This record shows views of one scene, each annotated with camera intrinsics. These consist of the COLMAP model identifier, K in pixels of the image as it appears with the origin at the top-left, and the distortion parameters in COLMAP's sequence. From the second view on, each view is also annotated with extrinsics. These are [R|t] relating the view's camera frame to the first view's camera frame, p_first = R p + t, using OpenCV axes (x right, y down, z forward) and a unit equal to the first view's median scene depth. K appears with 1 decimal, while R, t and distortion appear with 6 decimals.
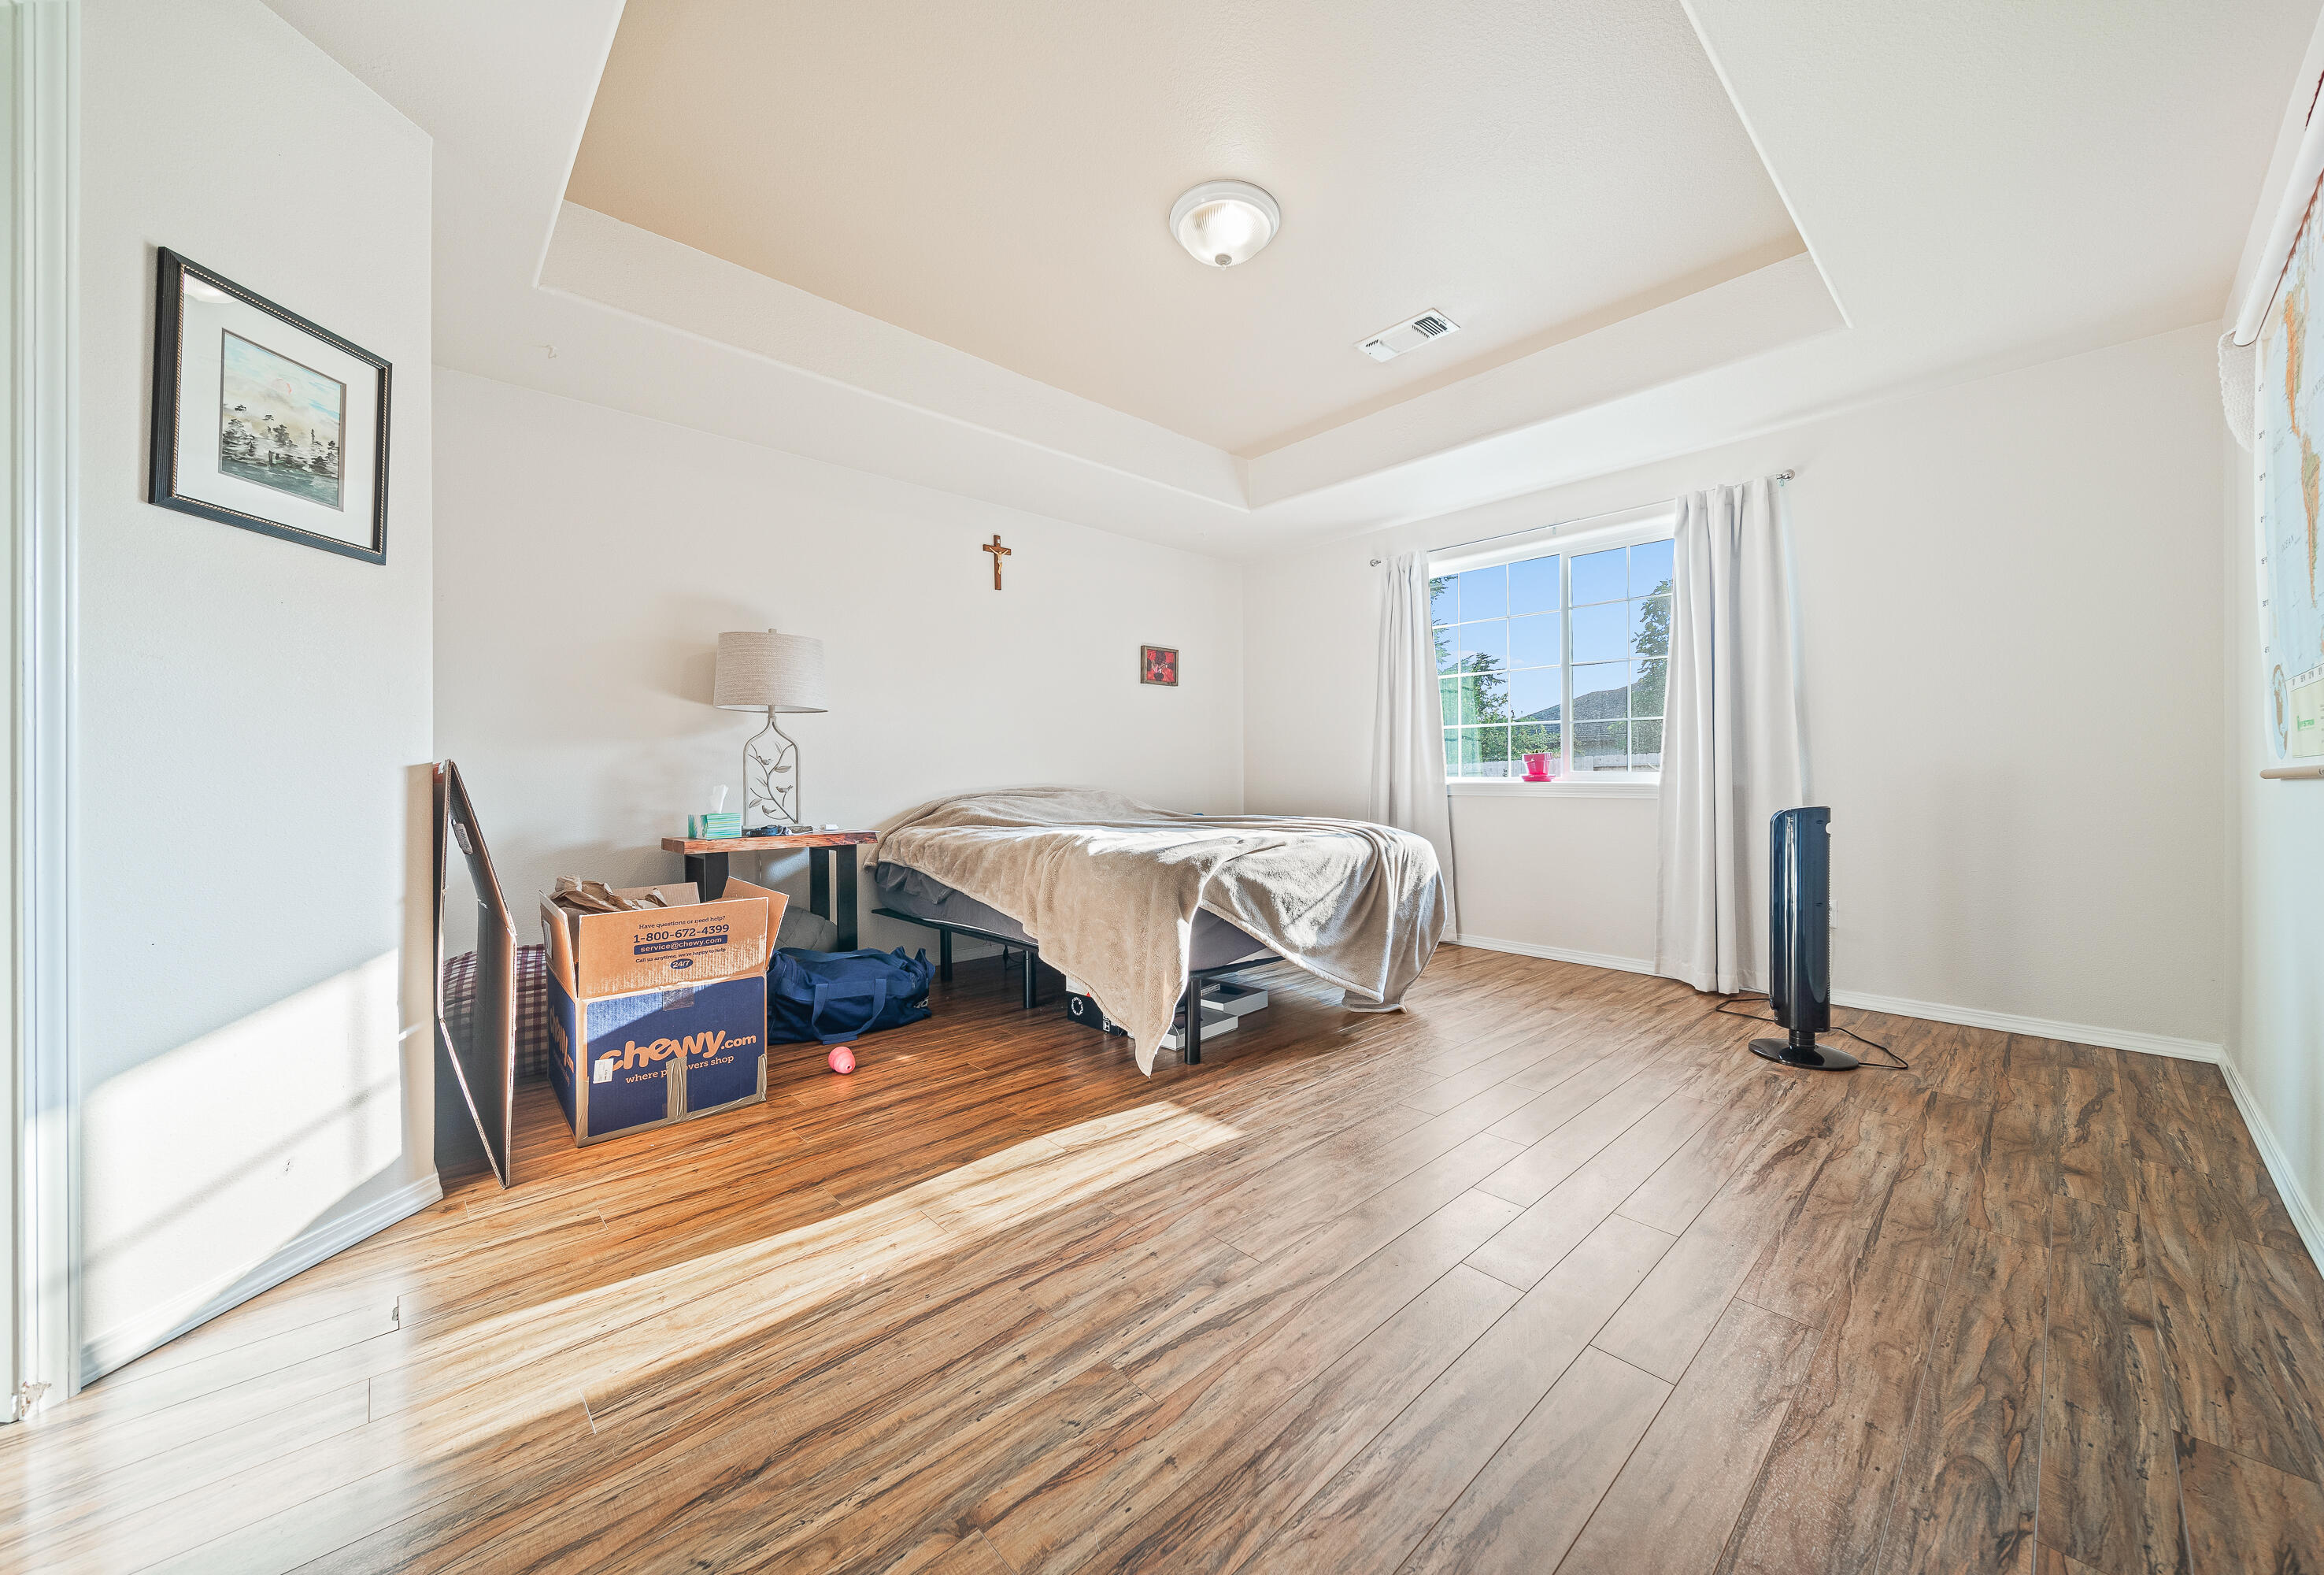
lens RADIAL K [[852.6, 0, 1162.0], [0, 852.6, 787.5], [0, 0, 1]] dist [-0.007170, -0.000211]
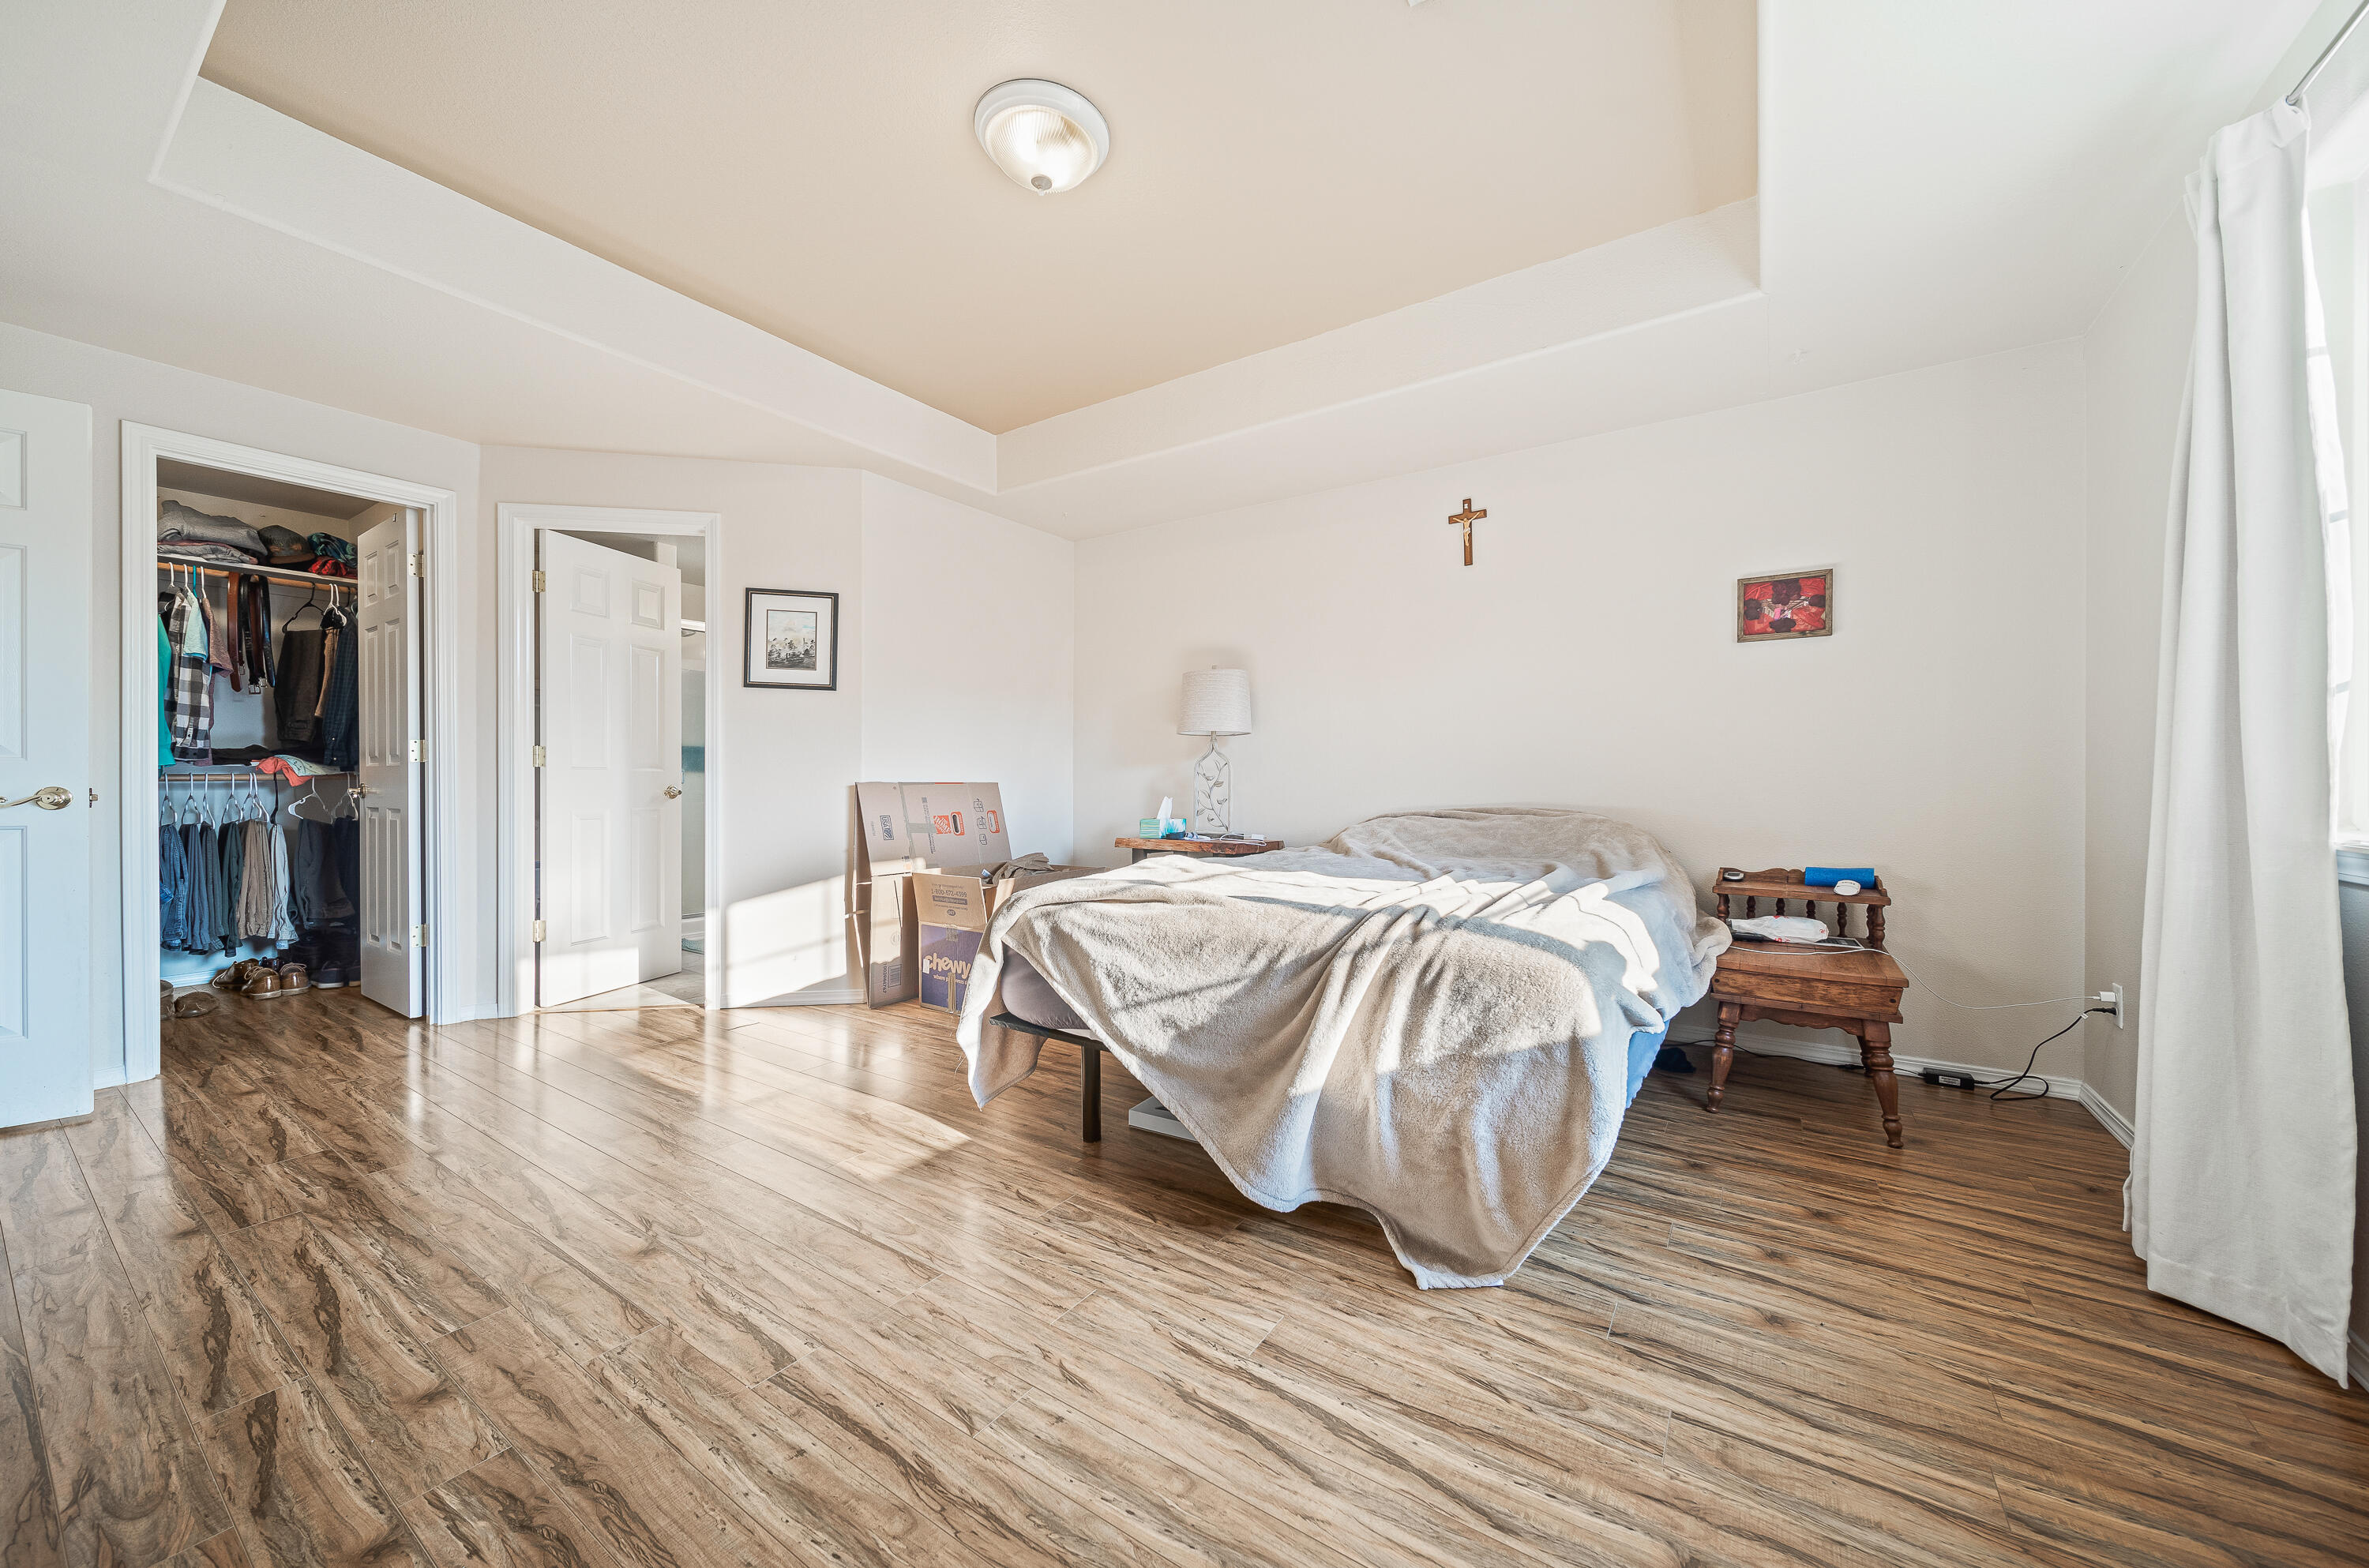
lens RADIAL K [[833.5, 0, 1186.6], [0, 833.5, 792.3], [0, 0, 1]] dist [-0.001844, -0.000421]
pose [[0.238195, 0.018481, -0.971041, 0.884032], [-0.013552, 0.999785, 0.015703, -0.037299], [0.971123, 0.009419, 0.238394, 0.919721]]
